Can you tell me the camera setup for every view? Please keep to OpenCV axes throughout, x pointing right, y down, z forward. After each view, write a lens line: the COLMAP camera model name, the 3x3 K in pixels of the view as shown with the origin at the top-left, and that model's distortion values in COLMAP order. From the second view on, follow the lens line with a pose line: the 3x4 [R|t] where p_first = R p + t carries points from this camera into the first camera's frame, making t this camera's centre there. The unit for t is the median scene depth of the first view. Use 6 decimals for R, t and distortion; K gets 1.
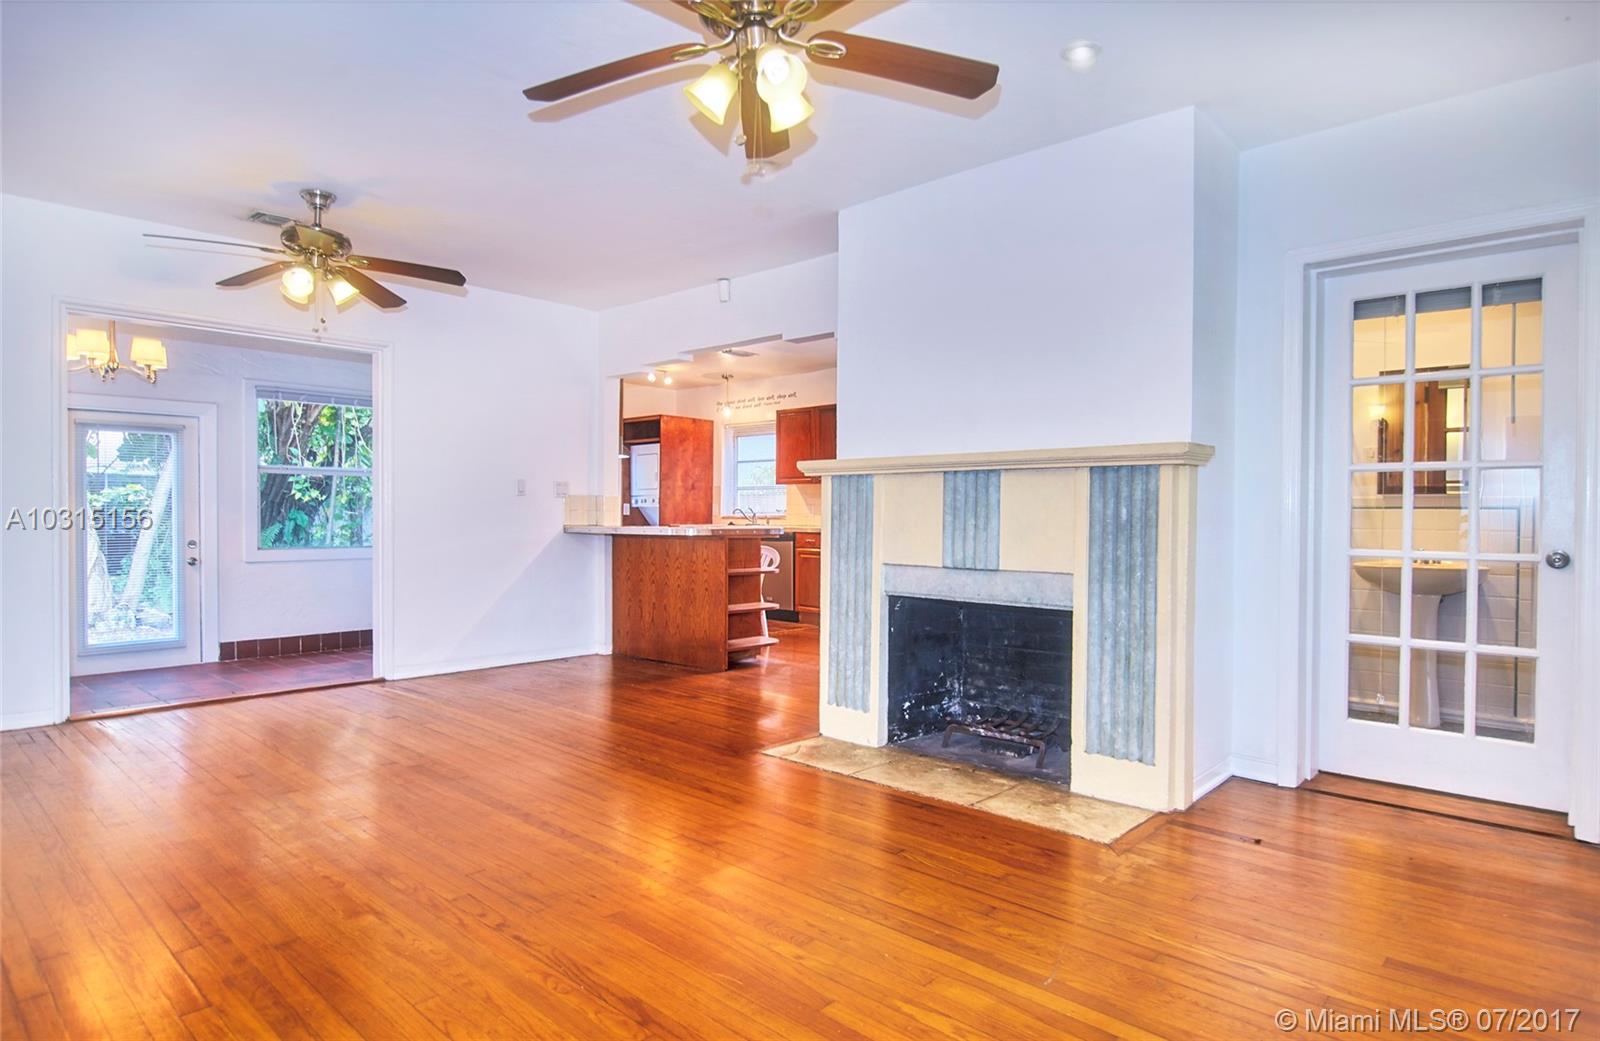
lens RADIAL K [[905.0, 0, 781.7], [0, 905.0, 533.5], [0, 0, 1]] dist [-0.000923, -0.004937]
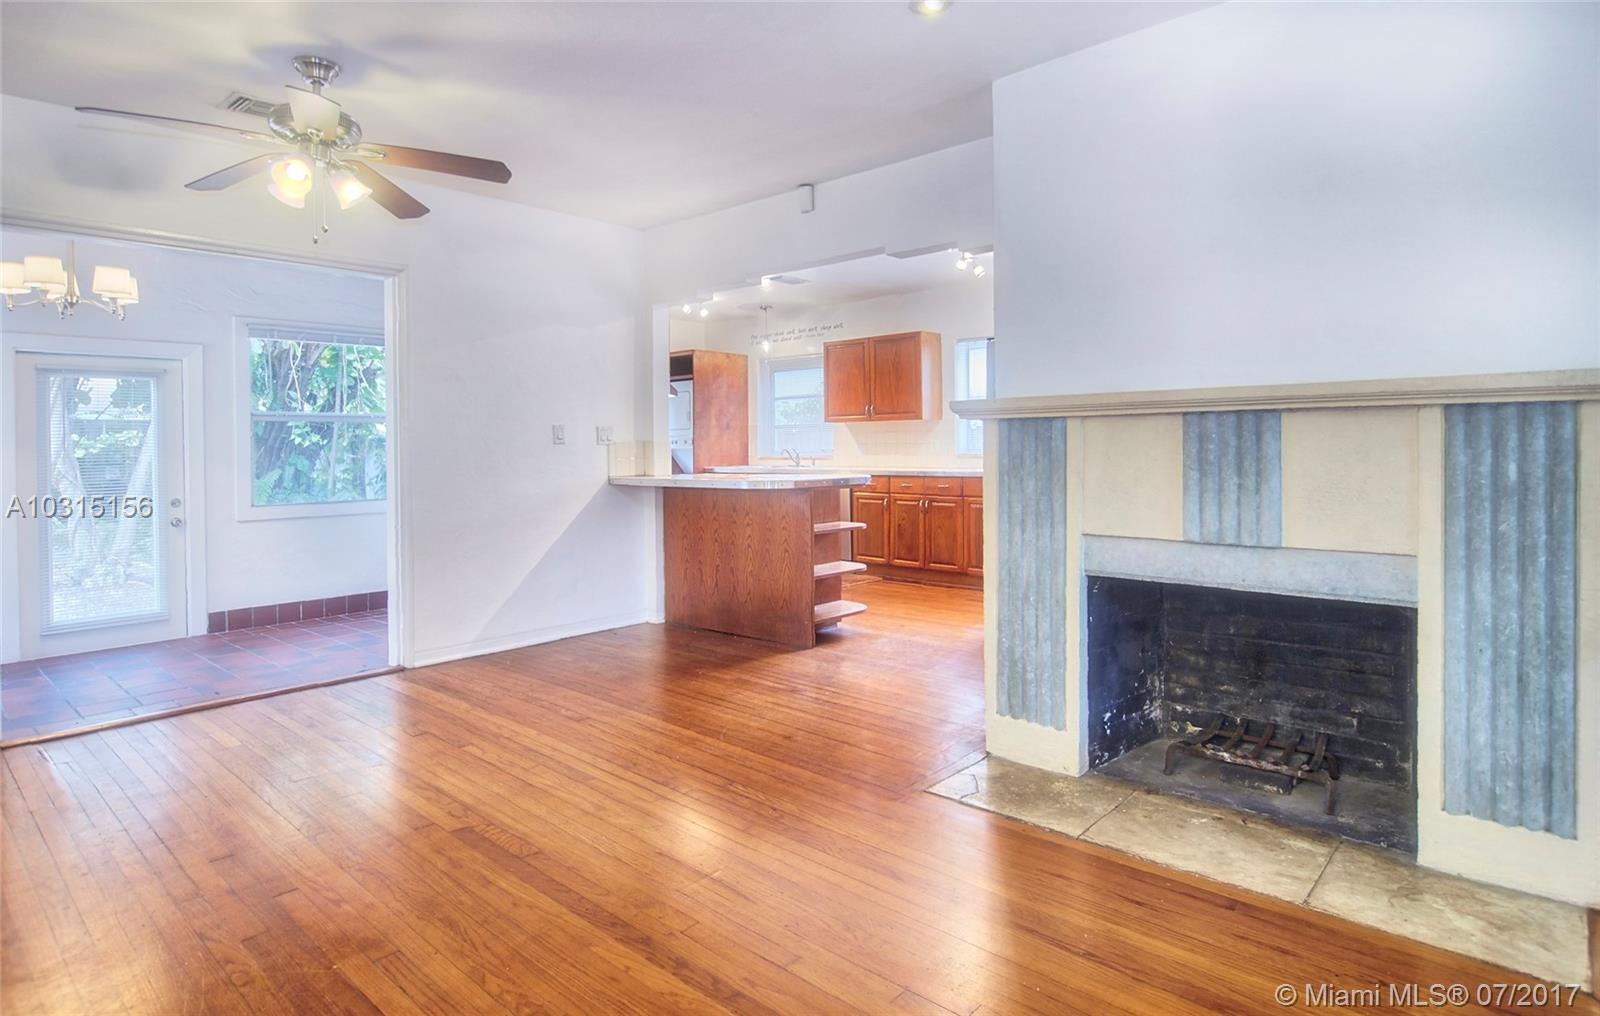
lens RADIAL K [[848.8, 0, 795.0], [0, 848.8, 448.5], [0, 0, 1]] dist [-0.008120, 0.000006]
pose [[0.999056, -0.019241, 0.038935, -0.143208], [0.019890, 0.999668, -0.016361, -0.029354], [-0.038608, 0.017120, 0.999108, 0.276527]]
